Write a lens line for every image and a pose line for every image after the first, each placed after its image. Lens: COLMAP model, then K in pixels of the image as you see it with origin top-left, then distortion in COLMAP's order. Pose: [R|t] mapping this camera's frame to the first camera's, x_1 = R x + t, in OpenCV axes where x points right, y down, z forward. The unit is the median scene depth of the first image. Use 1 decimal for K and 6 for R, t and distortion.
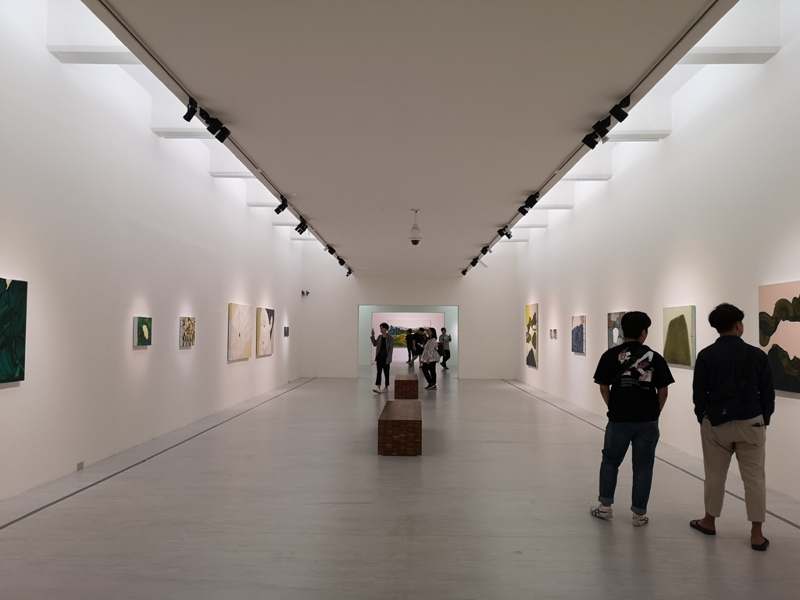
lens RADIAL K [[604.0, 0, 400.0], [0, 604.0, 300.0], [0, 0, 1]] dist [0.002710, -0.105207]
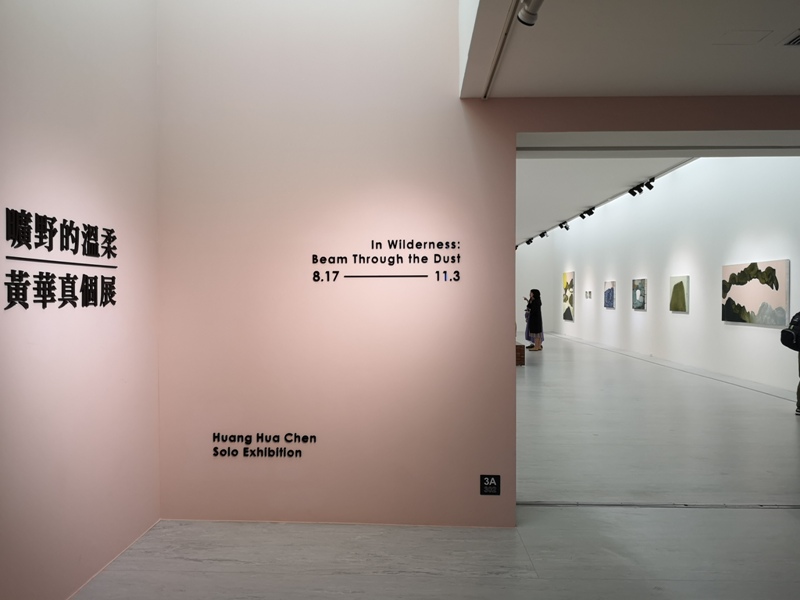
lens RADIAL K [[604.0, 0, 400.0], [0, 604.0, 300.0], [0, 0, 1]] dist [0.002710, -0.105207]
pose [[0.999890, -0.007234, -0.012954, -0.162382], [0.007975, 0.998278, 0.058117, -0.014840], [0.012512, -0.058214, 0.998226, -0.380442]]
